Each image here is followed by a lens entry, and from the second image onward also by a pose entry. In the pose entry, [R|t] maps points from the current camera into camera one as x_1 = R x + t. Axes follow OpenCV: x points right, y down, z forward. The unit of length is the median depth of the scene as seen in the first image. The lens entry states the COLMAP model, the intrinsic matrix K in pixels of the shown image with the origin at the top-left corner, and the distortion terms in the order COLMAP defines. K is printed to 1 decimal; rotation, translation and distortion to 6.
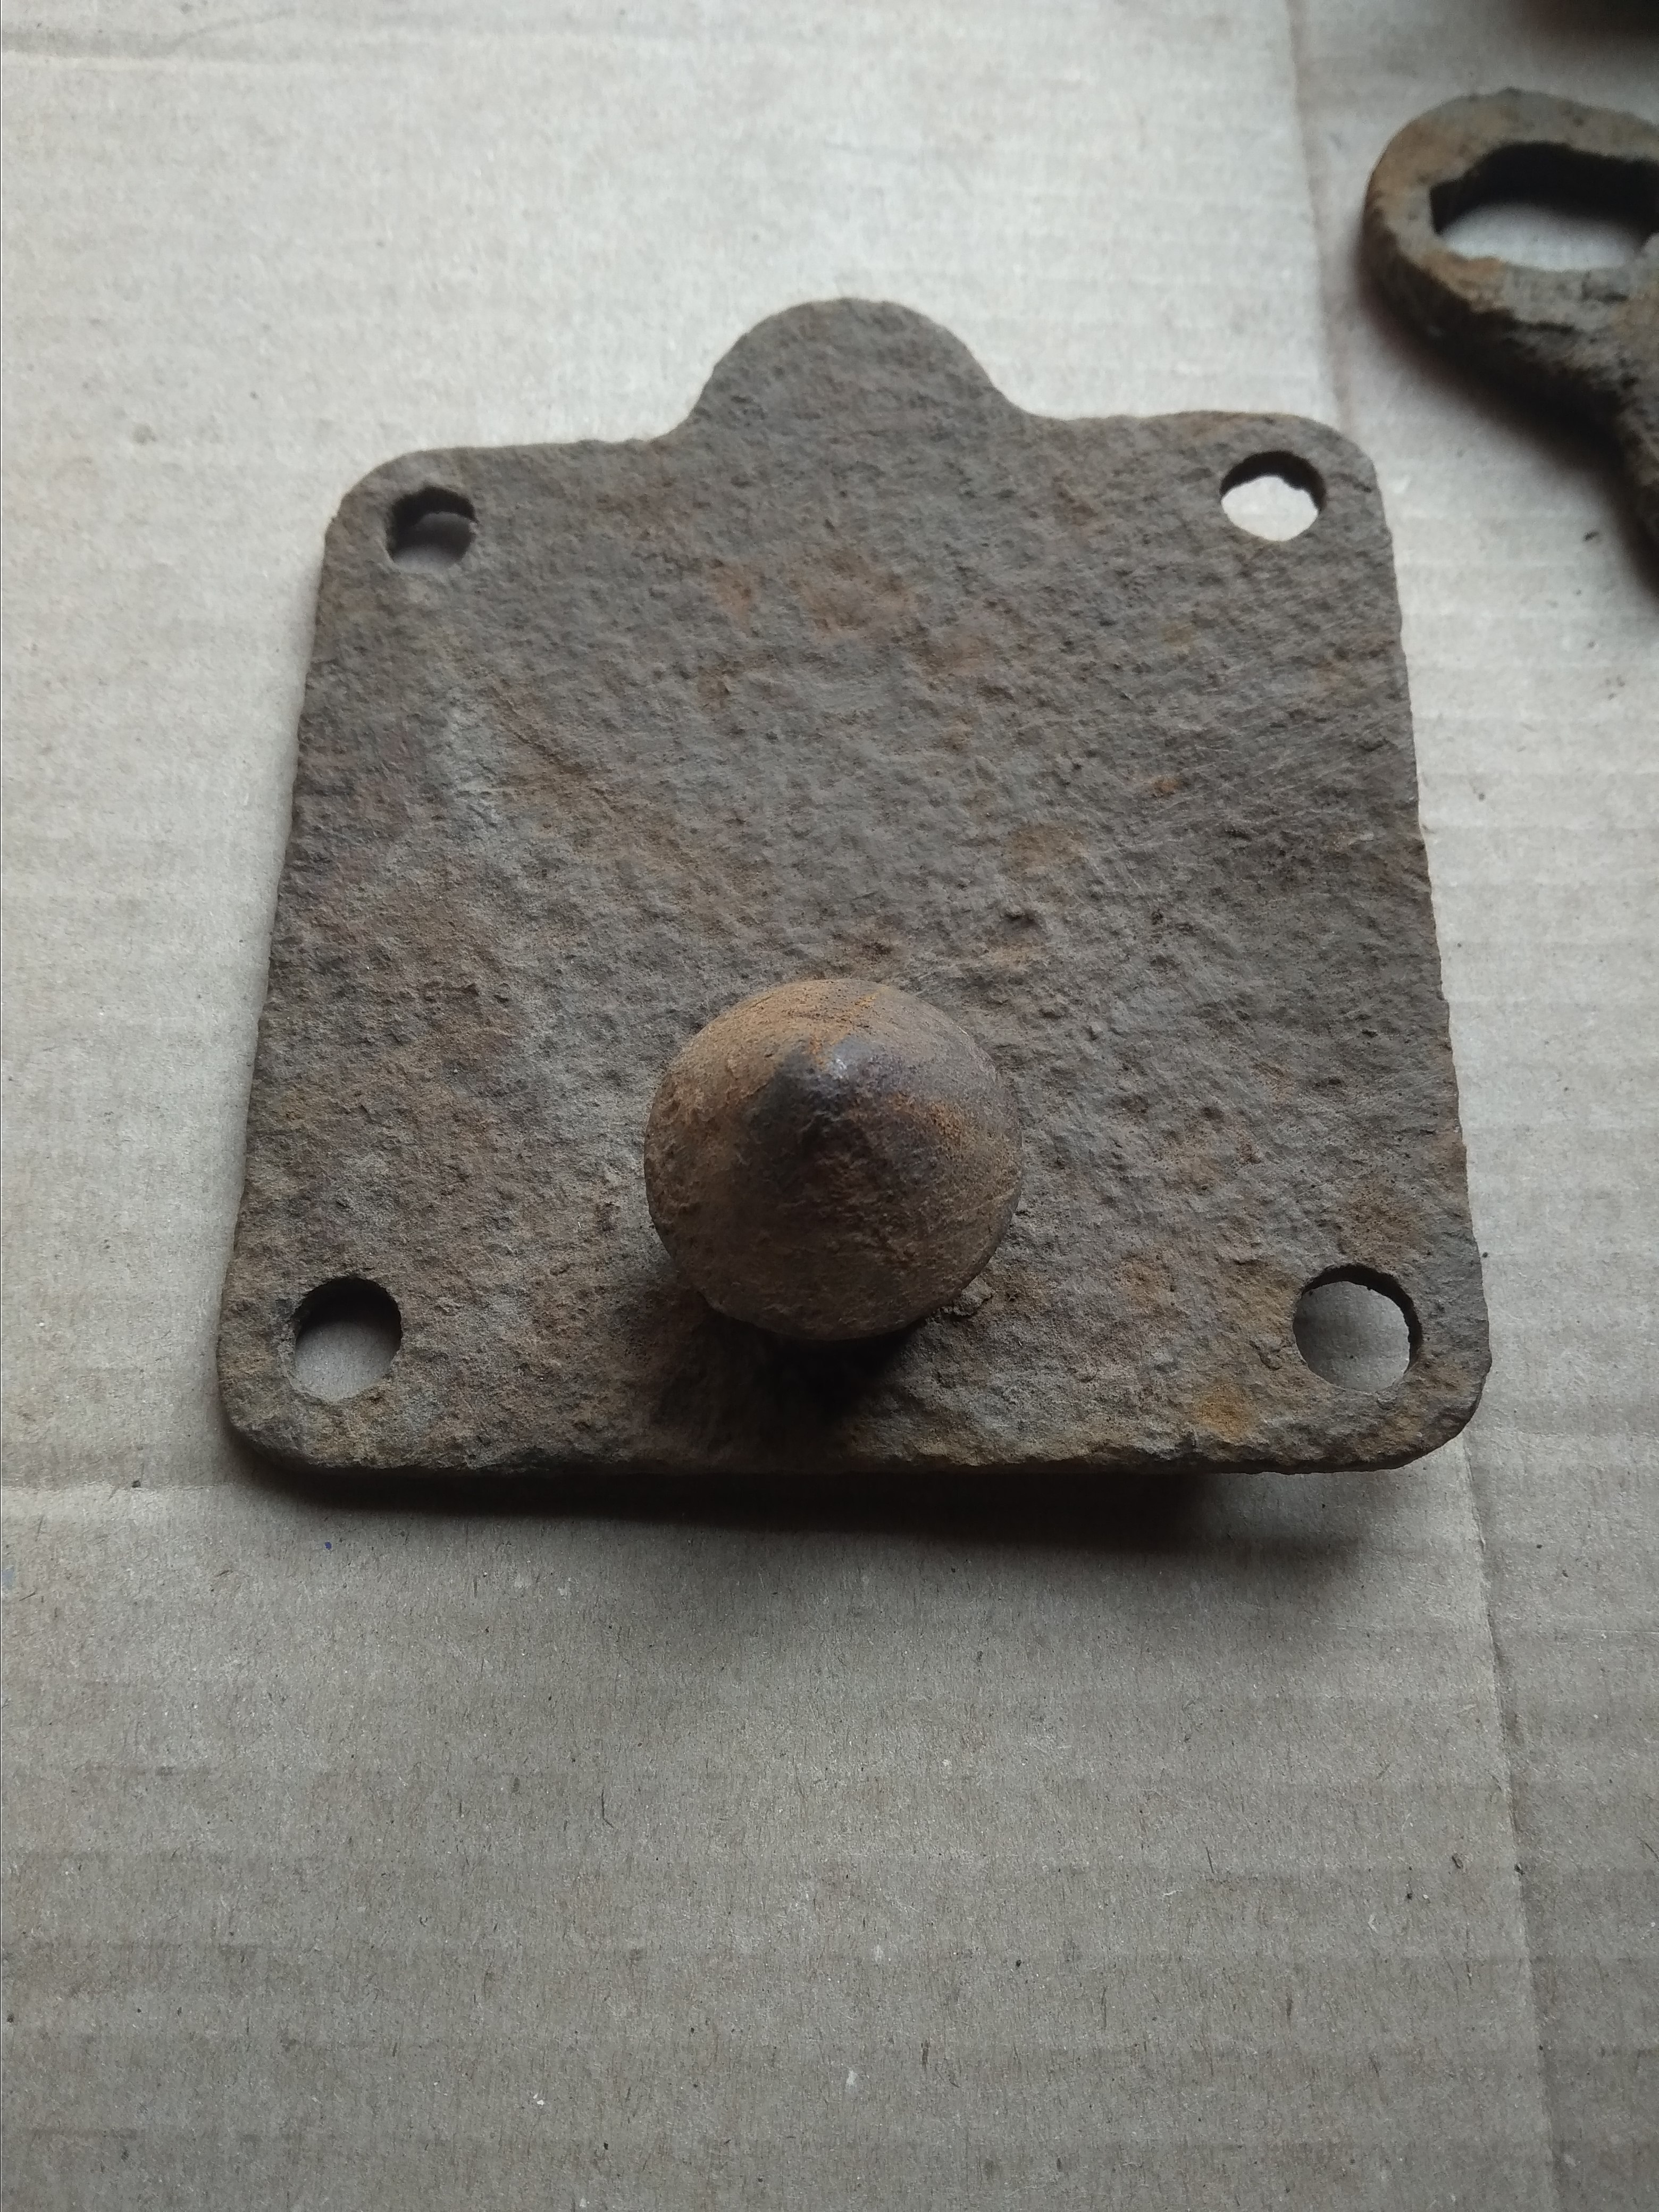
lens RADIAL K [[1797.5, 0, 824.4], [0, 1797.5, 1115.5], [0, 0, 1]] dist [0.109057, -0.237597]
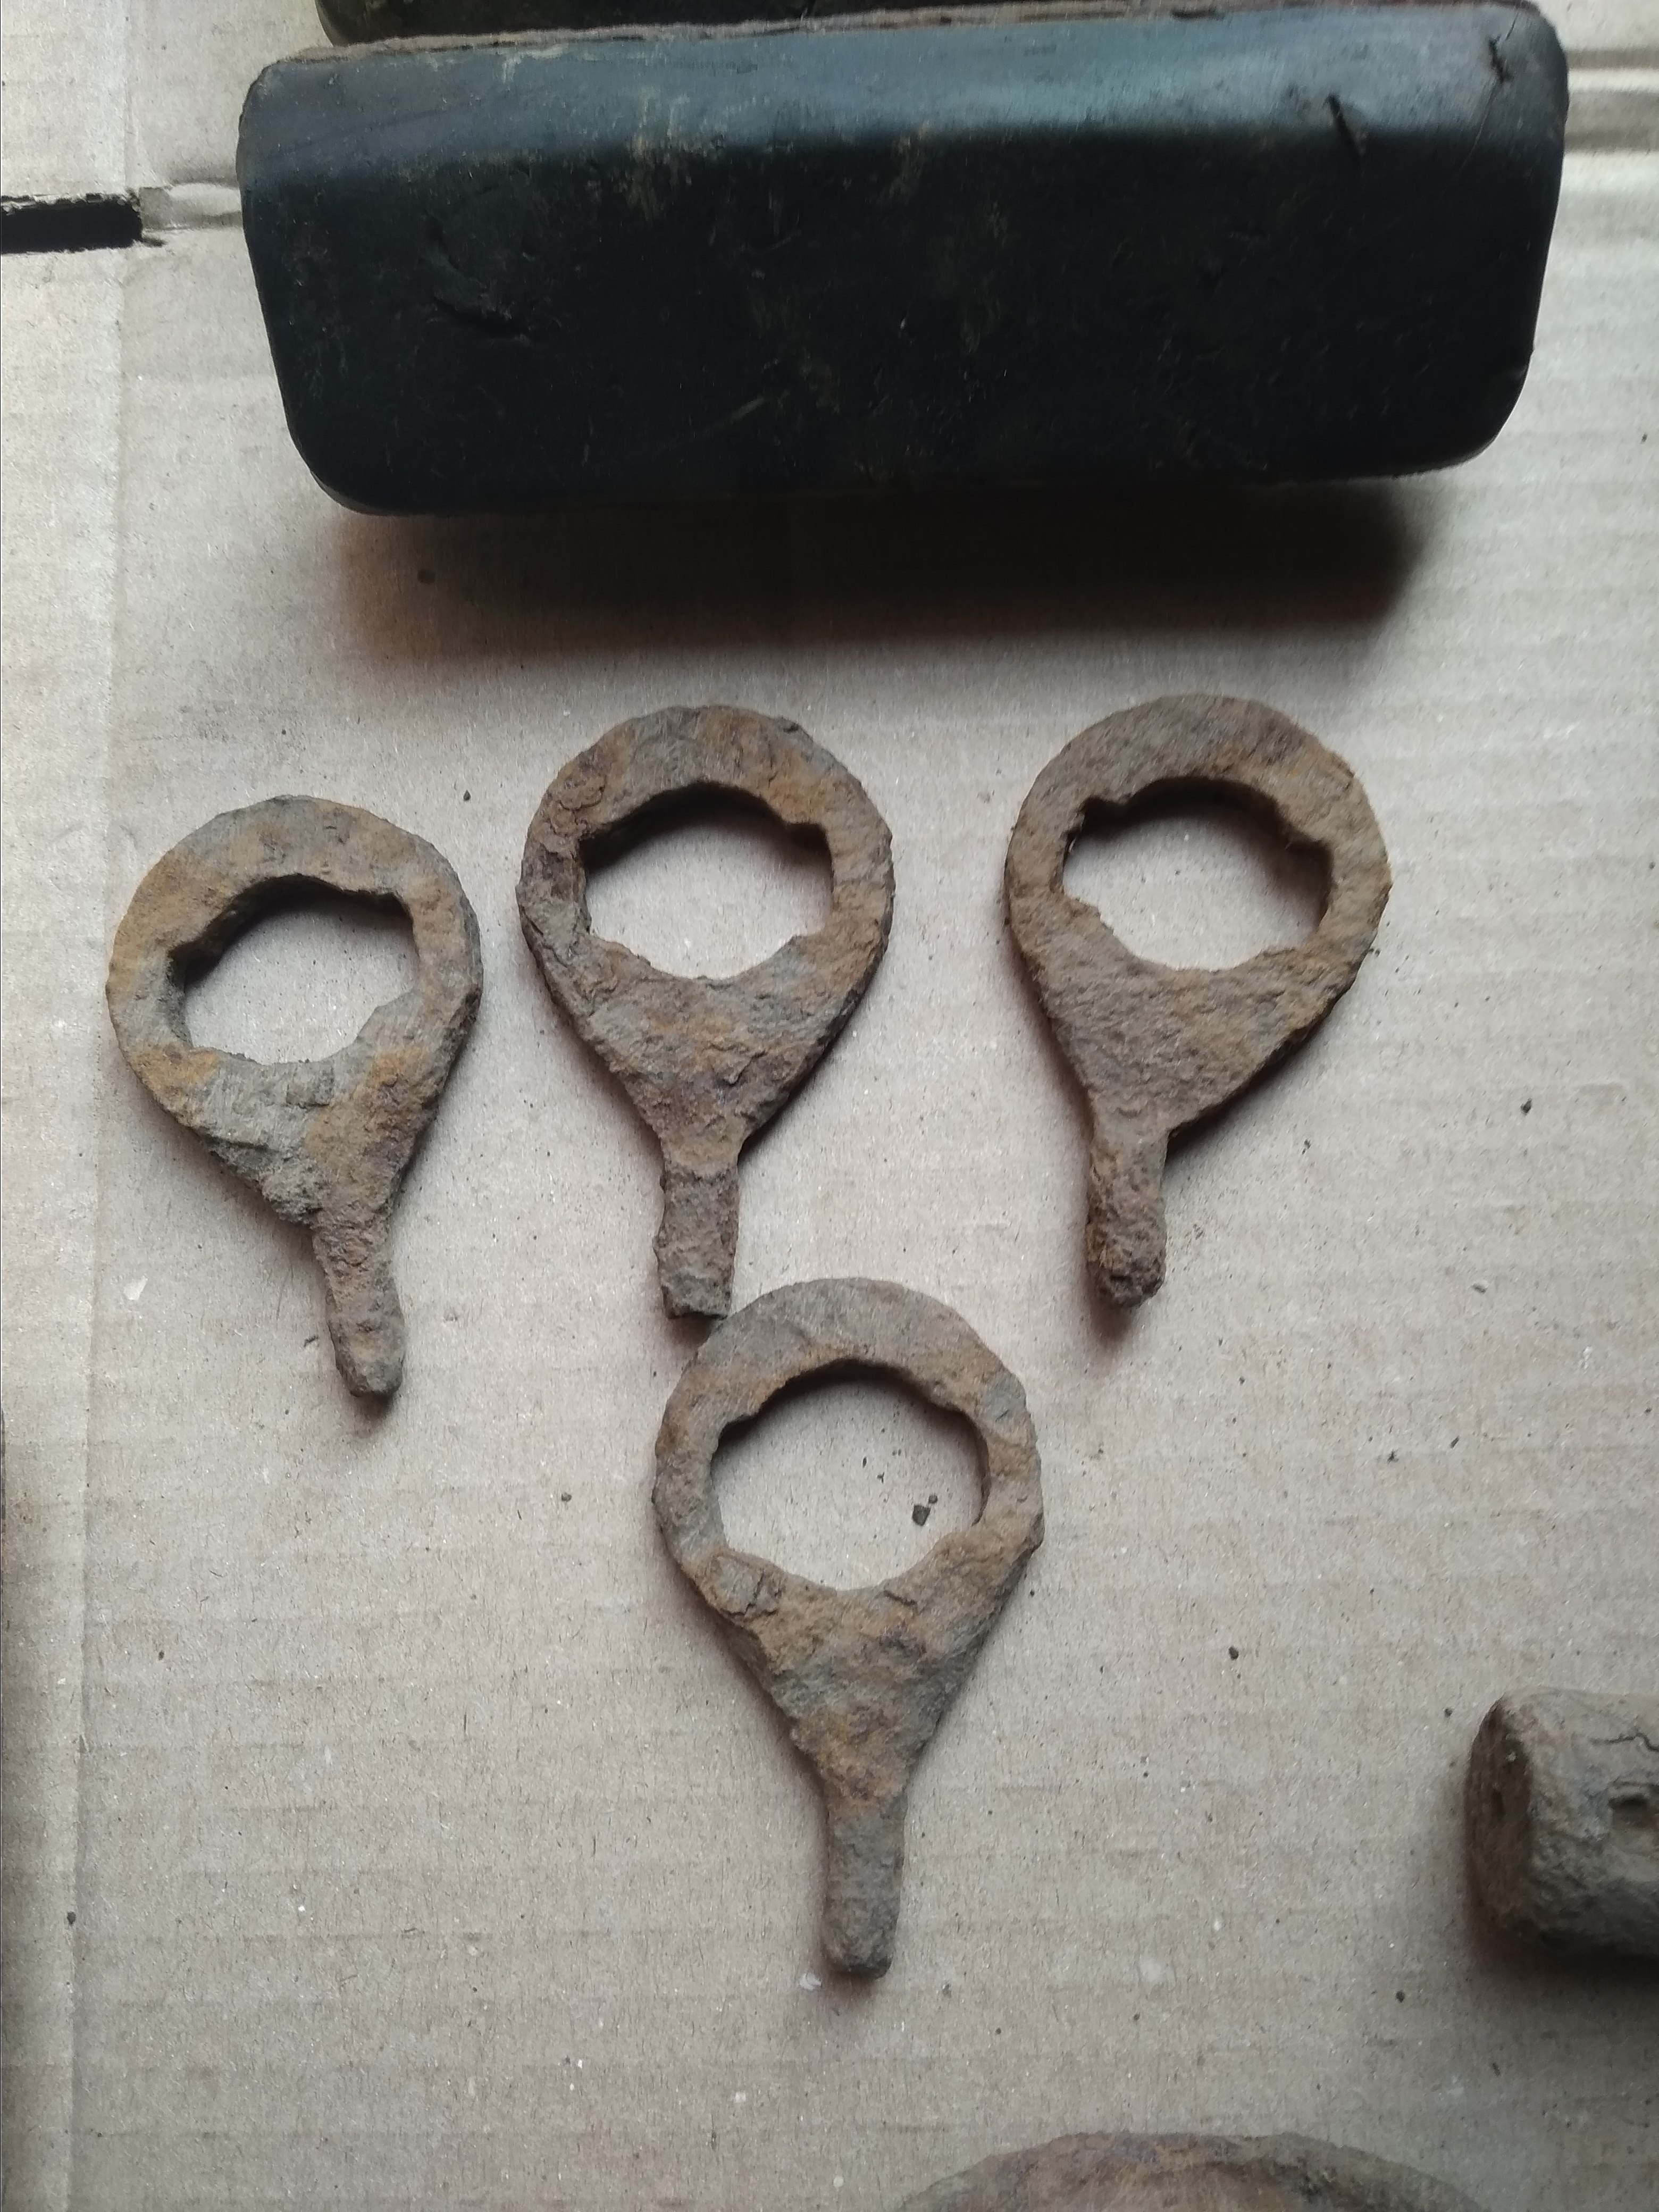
lens RADIAL K [[1846.1, 0, 829.5], [0, 1846.1, 1106.0], [0, 0, 1]] dist [0.073111, -0.162073]
pose [[0.996191, -0.060042, -0.063239, 0.968677], [0.072289, 0.974201, 0.213794, -0.801847], [0.048771, -0.217551, 0.974830, 0.021483]]
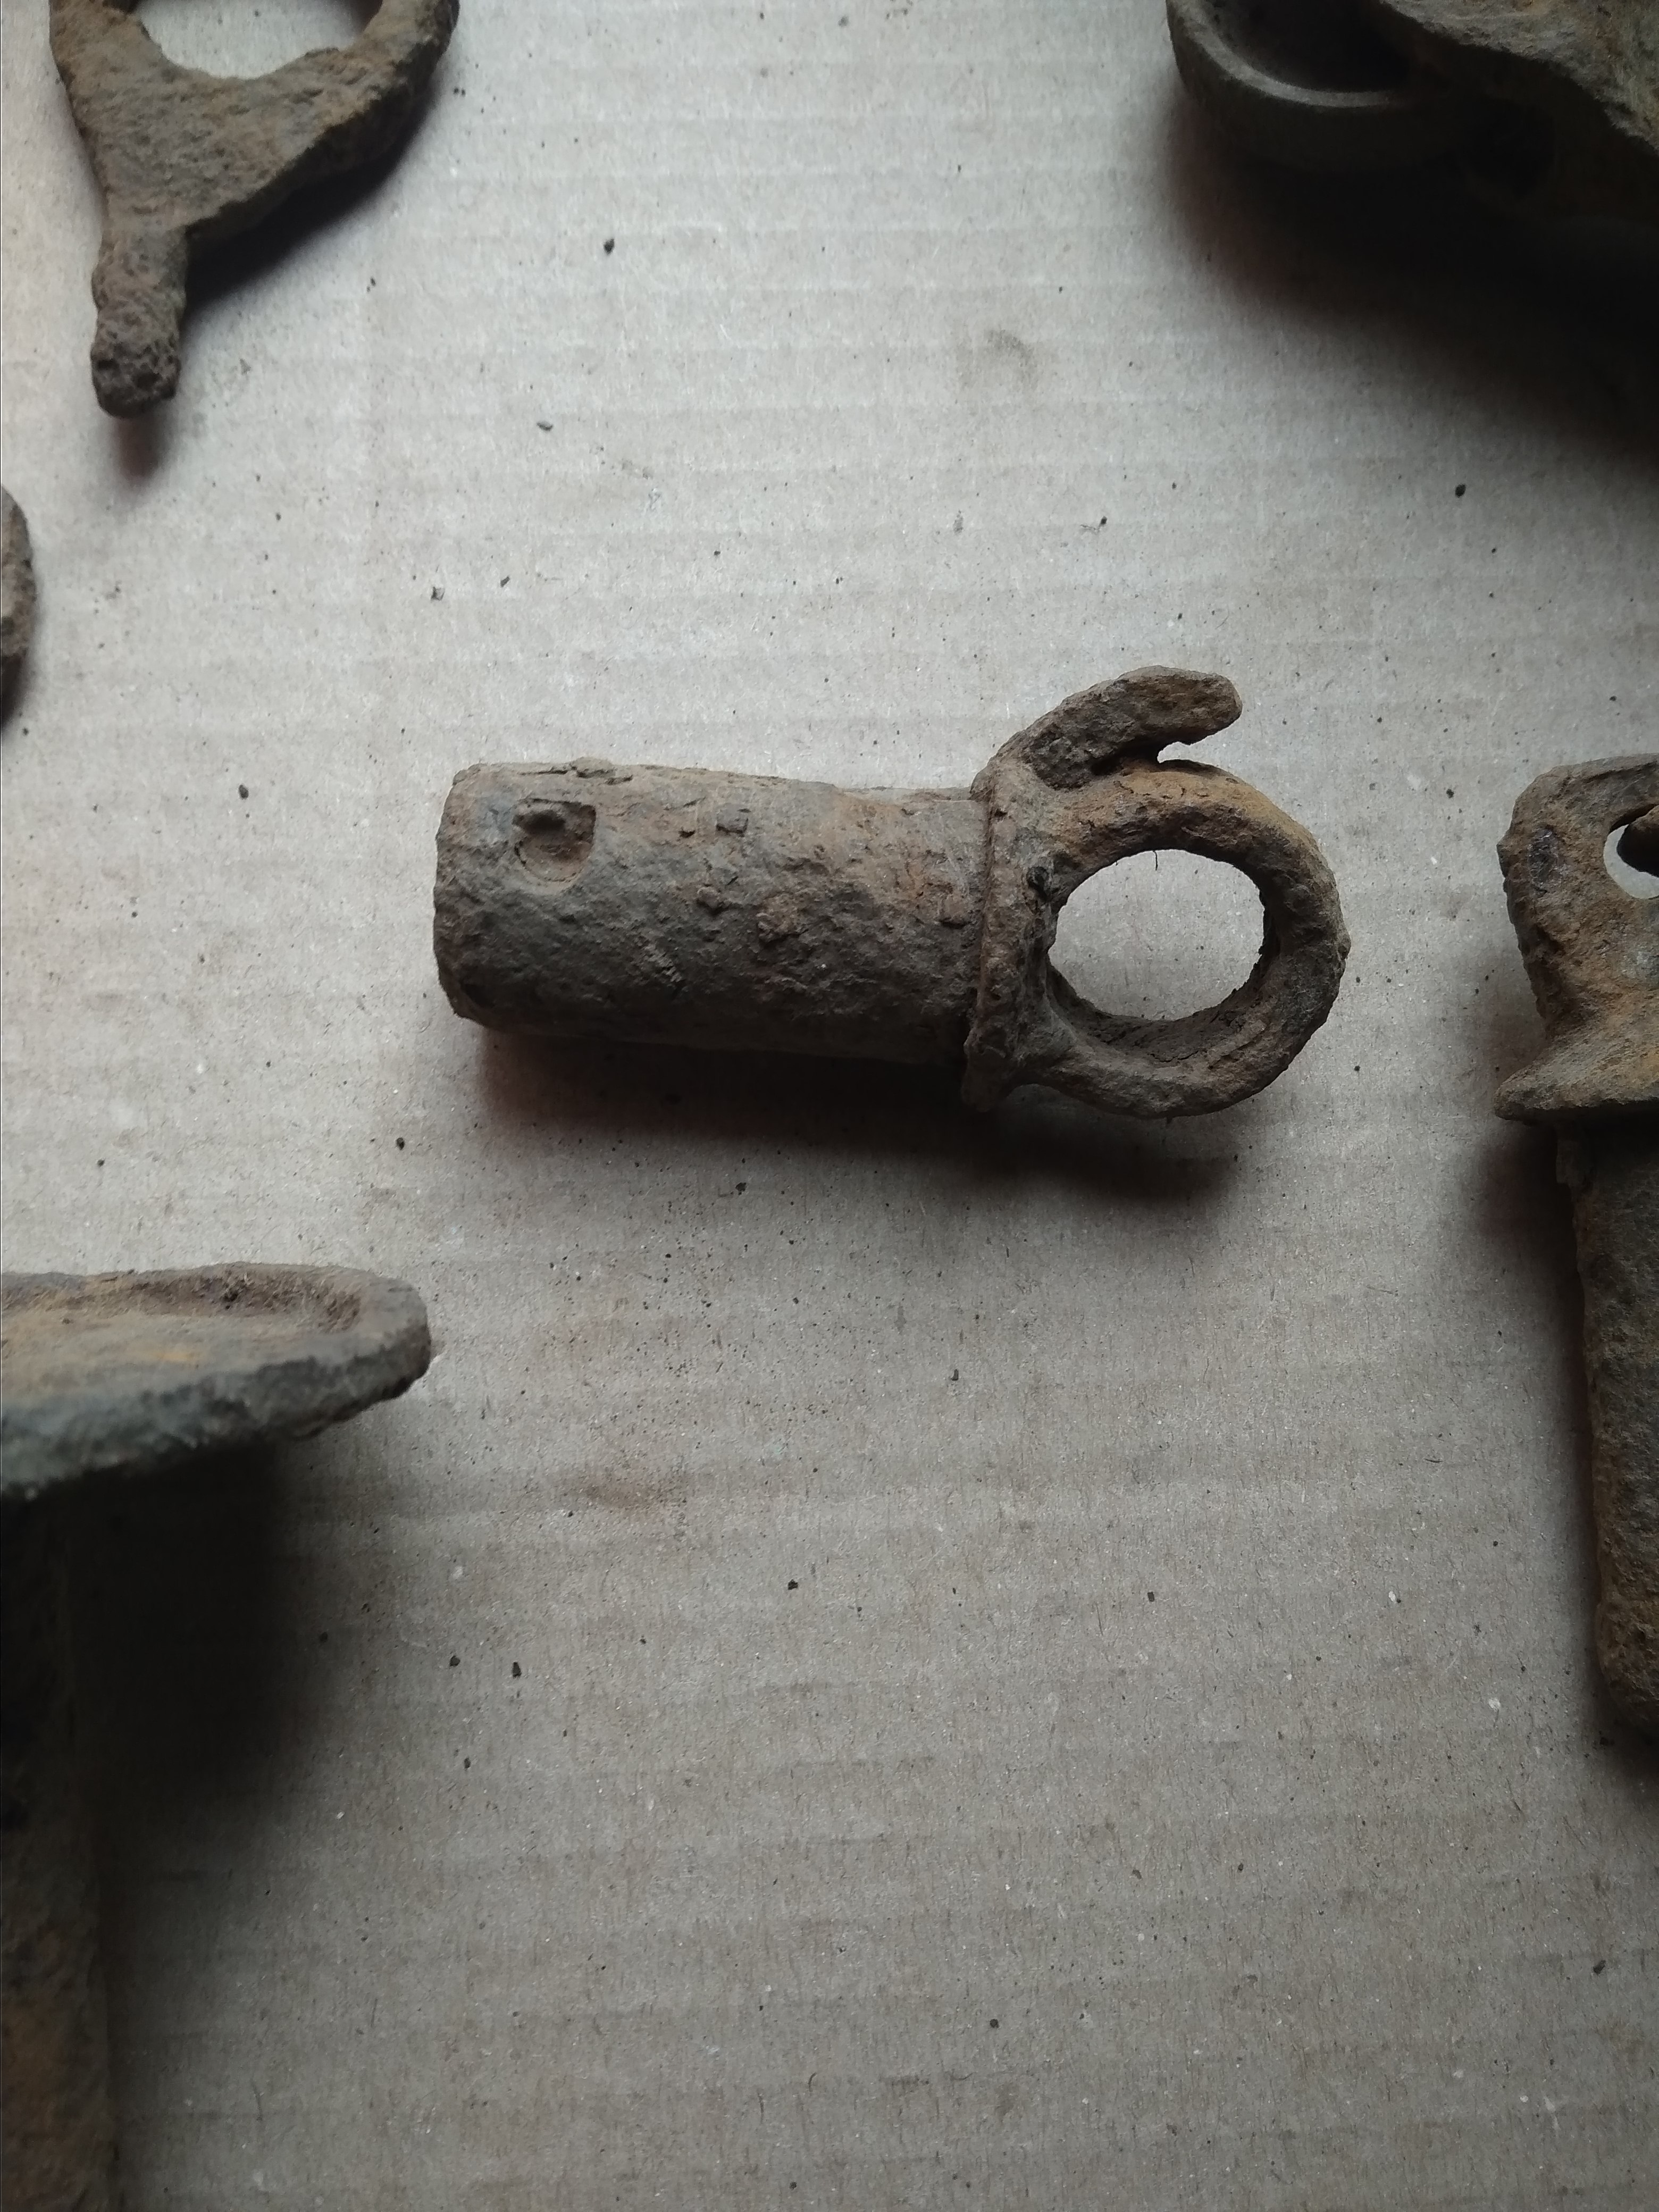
lens RADIAL K [[1868.0, 0, 836.6], [0, 1868.0, 1085.7], [0, 0, 1]] dist [0.066418, -0.153048]
pose [[0.998267, -0.057802, -0.011076, 1.490447], [0.058849, 0.977875, 0.200742, -0.204480], [-0.000773, -0.201046, 0.979582, 0.010248]]
